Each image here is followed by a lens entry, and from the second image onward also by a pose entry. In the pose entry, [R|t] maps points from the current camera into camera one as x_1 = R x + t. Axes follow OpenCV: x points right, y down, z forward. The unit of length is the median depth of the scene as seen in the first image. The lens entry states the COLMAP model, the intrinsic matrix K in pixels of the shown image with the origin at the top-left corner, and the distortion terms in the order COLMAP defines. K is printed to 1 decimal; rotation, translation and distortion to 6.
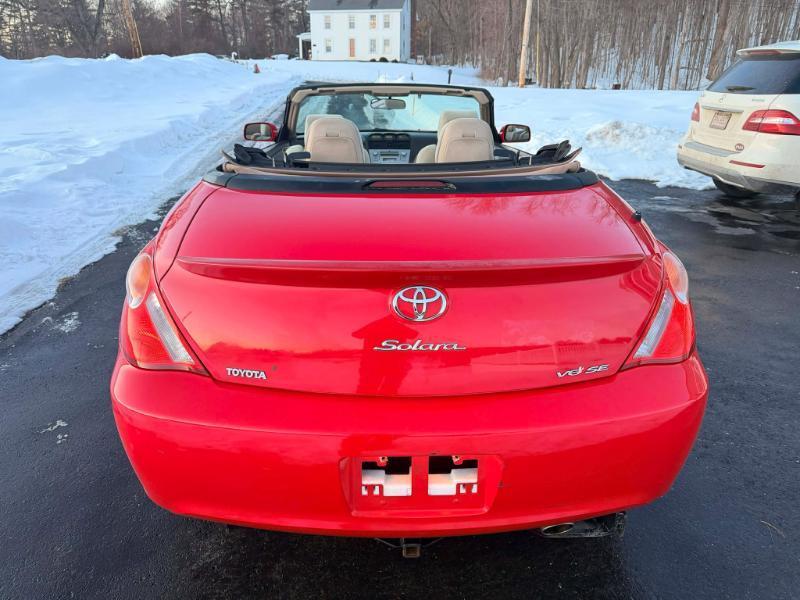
lens RADIAL K [[578.2, 0, 404.4], [0, 578.2, 300.2], [0, 0, 1]] dist [0.028775, -0.033075]
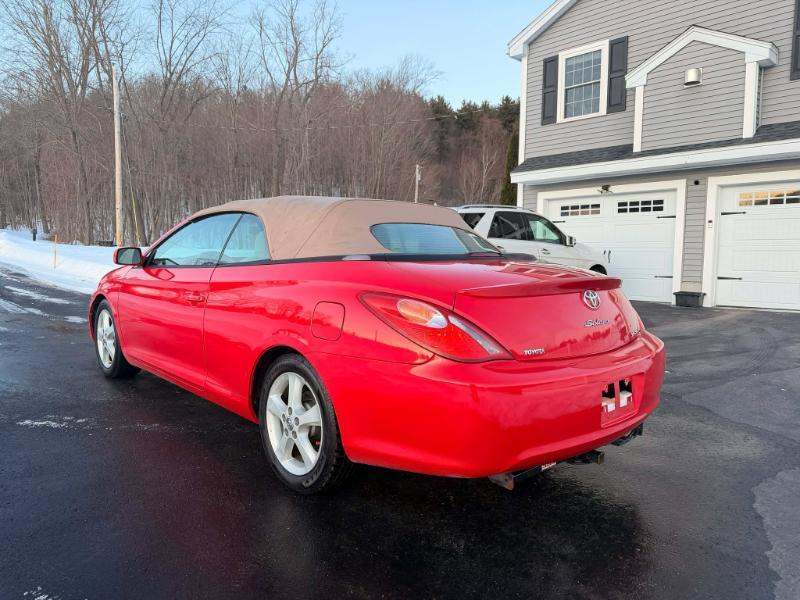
lens RADIAL K [[578.2, 0, 409.0], [0, 578.2, 299.5], [0, 0, 1]] dist [0.028775, -0.033075]
pose [[0.739714, -0.056137, 0.670576, -0.953673], [0.236350, 0.954699, -0.180797, 0.115947], [-0.630049, 0.292229, 0.719473, 0.032444]]
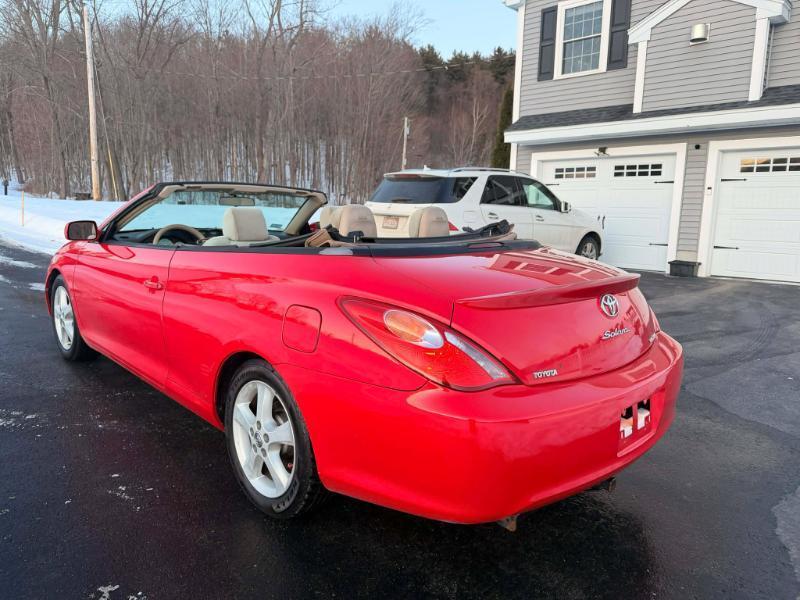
lens RADIAL K [[578.2, 0, 405.8], [0, 578.2, 299.0], [0, 0, 1]] dist [0.028775, -0.033075]
pose [[0.728209, -0.096876, 0.678474, -0.846654], [0.225539, 0.968693, -0.103756, 0.015402], [-0.647181, 0.228578, 0.727261, 0.127057]]
